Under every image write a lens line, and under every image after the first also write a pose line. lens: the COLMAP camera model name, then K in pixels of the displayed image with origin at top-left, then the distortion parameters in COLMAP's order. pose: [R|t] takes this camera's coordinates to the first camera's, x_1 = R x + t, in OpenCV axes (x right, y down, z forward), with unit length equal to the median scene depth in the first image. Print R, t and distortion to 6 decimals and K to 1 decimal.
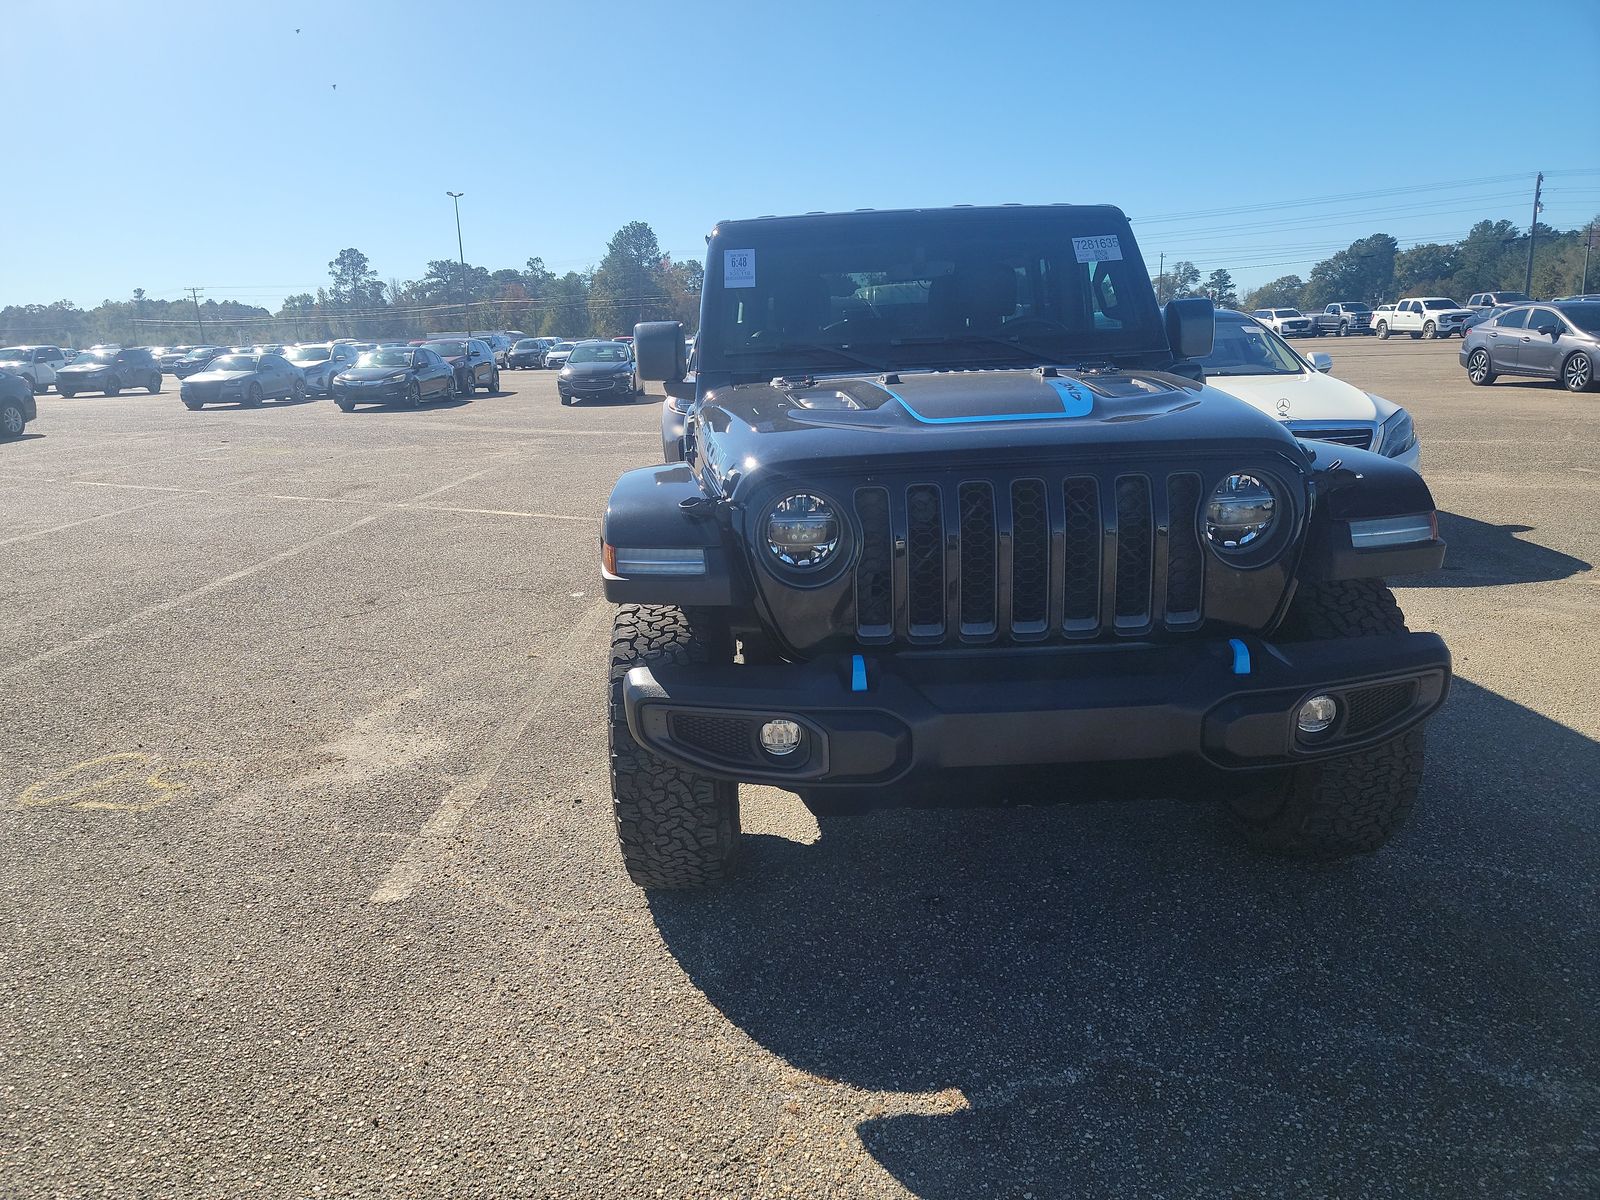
lens RADIAL K [[1139.2, 0, 783.0], [0, 1139.2, 600.2], [0, 0, 1]] dist [0.068558, -0.075319]
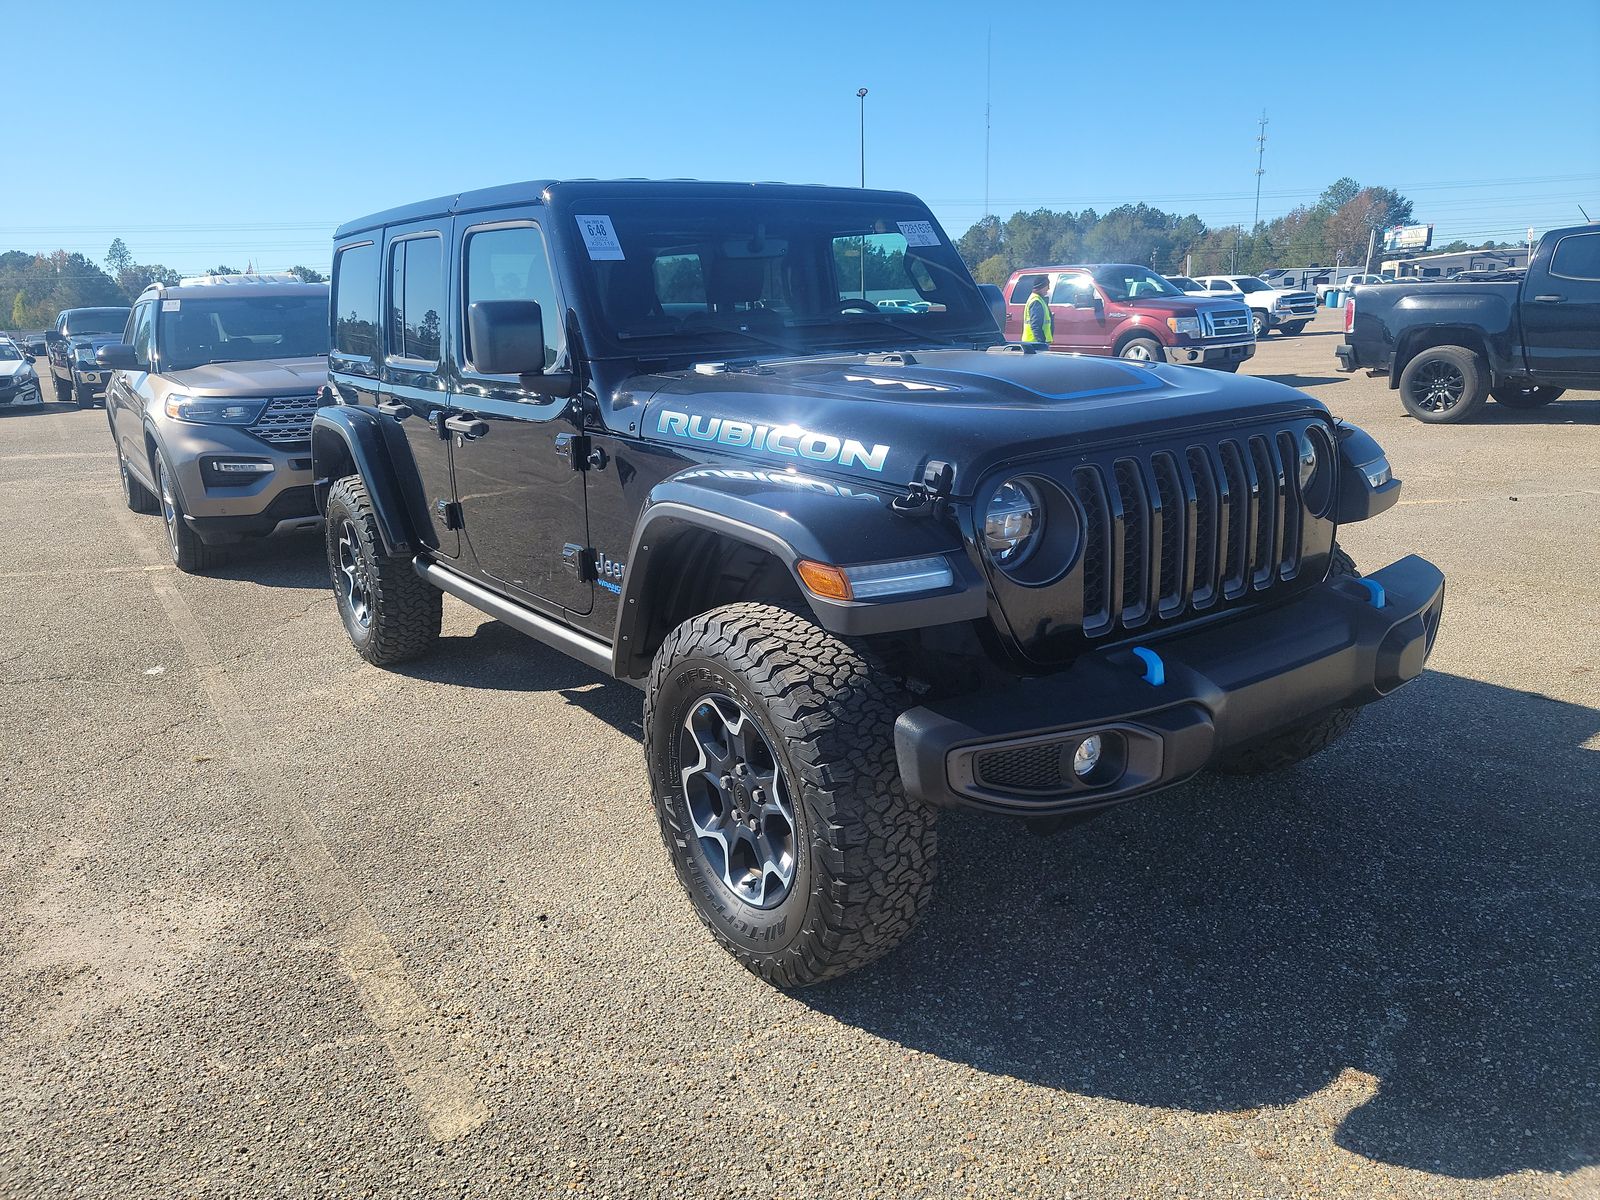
lens RADIAL K [[1134.6, 0, 798.7], [0, 1134.6, 564.2], [0, 0, 1]] dist [0.073726, -0.063334]
pose [[0.820490, -0.119817, 0.558964, -0.577724], [0.136993, 0.990508, 0.011231, -0.057721], [-0.555004, 0.067360, 0.829116, 0.331315]]
